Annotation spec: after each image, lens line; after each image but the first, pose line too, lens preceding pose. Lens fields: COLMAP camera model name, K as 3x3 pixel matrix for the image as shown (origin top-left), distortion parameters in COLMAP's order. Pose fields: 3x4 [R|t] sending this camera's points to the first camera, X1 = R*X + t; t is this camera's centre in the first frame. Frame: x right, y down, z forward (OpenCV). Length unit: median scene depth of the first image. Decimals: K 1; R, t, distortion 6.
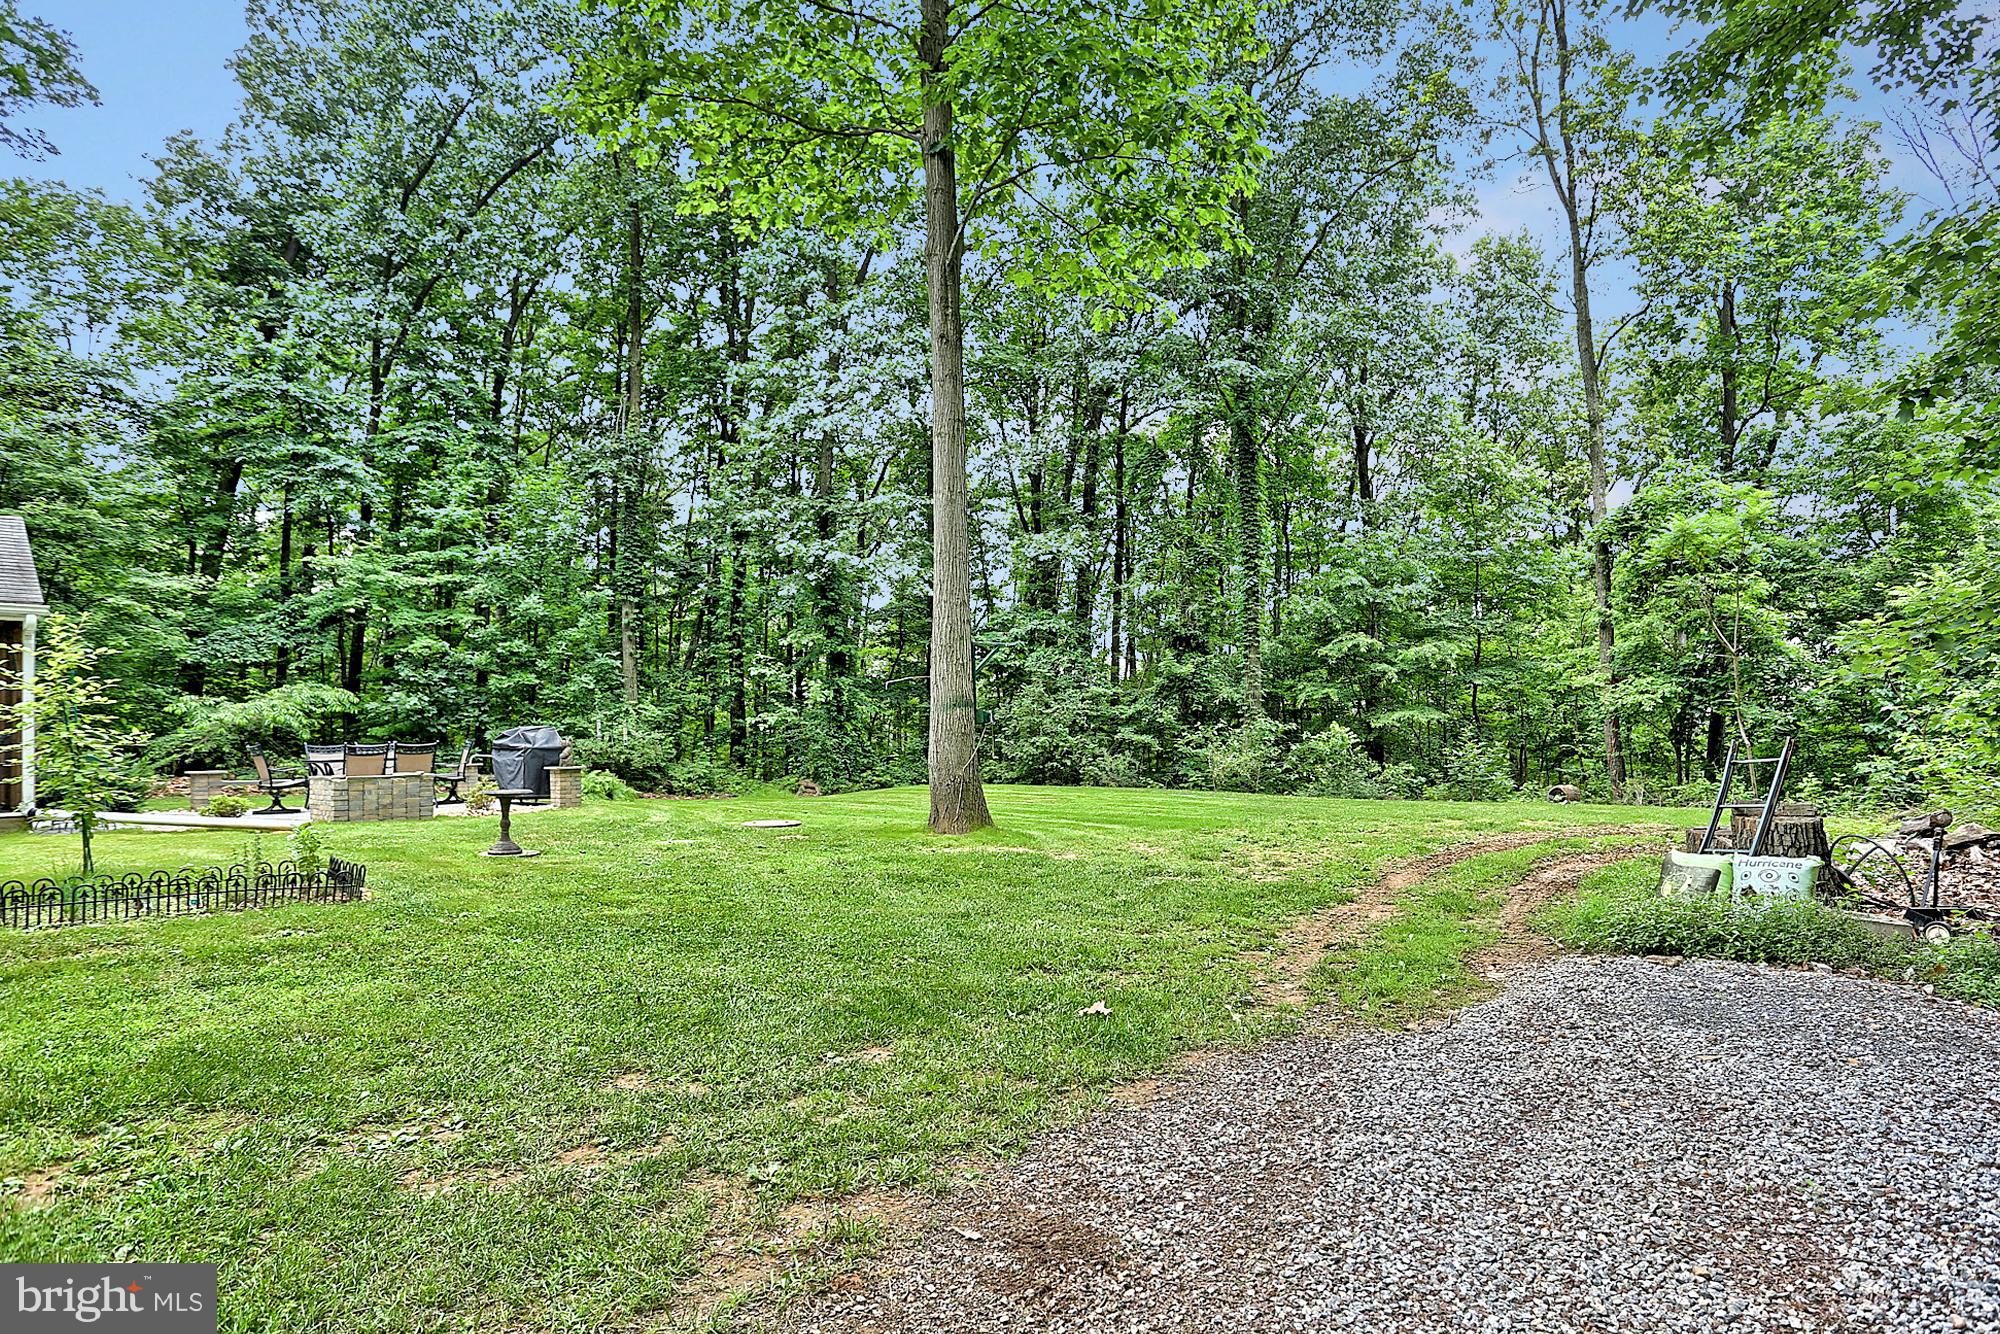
lens RADIAL K [[1060.0, 0, 995.0], [0, 1060.0, 692.1], [0, 0, 1]] dist [-0.043503, 0.000331]
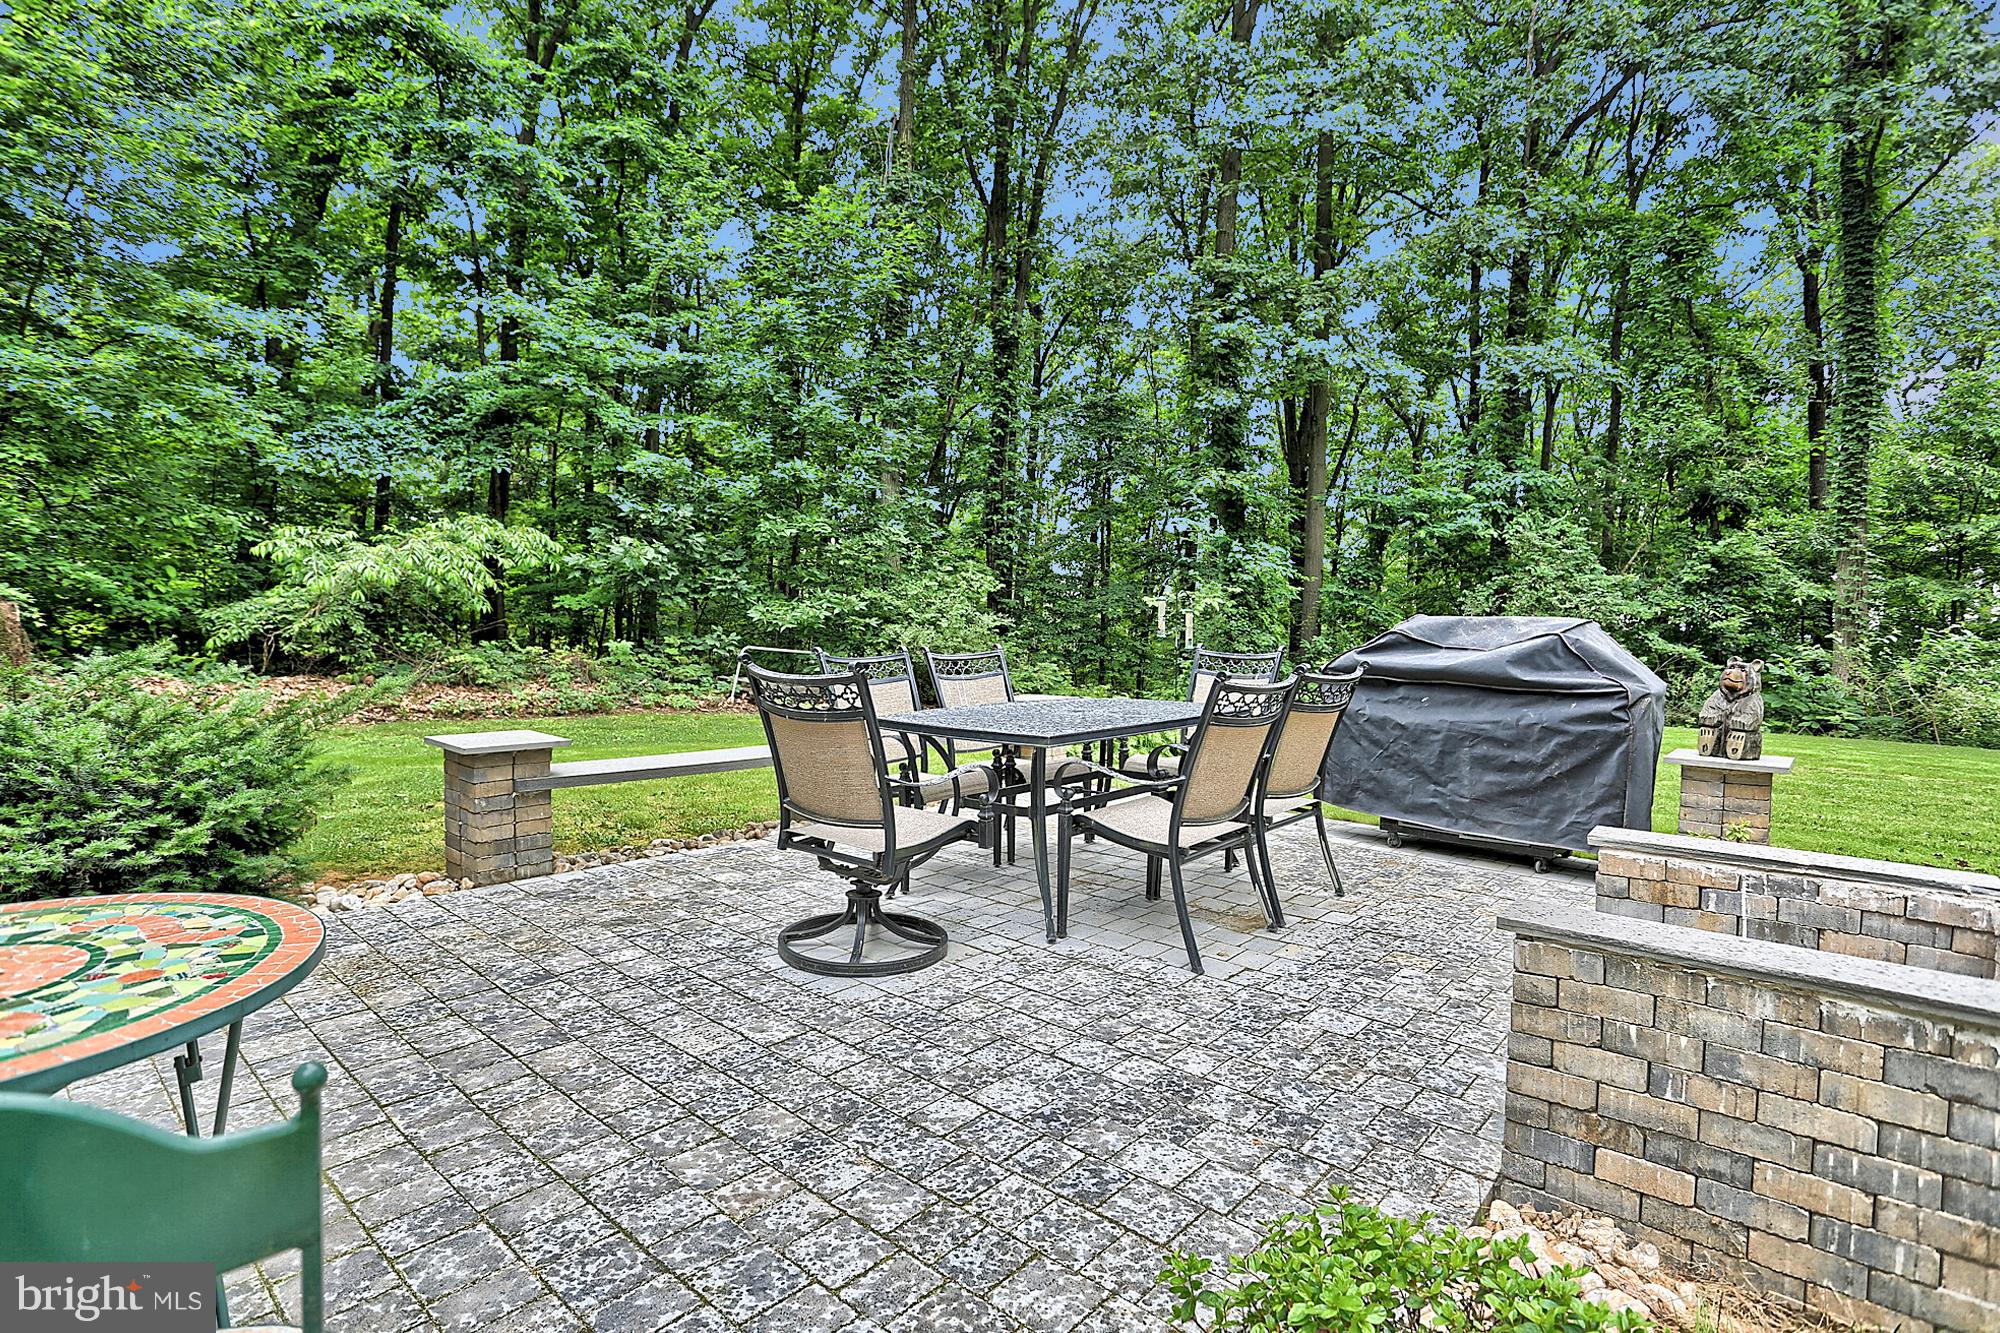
lens RADIAL K [[1060.0, 0, 995.0], [0, 1060.0, 691.6], [0, 0, 1]] dist [-0.043503, 0.000331]
pose [[0.999342, 0.034095, -0.012377, -0.341433], [-0.032596, 0.993838, 0.105943, 0.016409], [0.015913, -0.105469, 0.994295, 0.385762]]
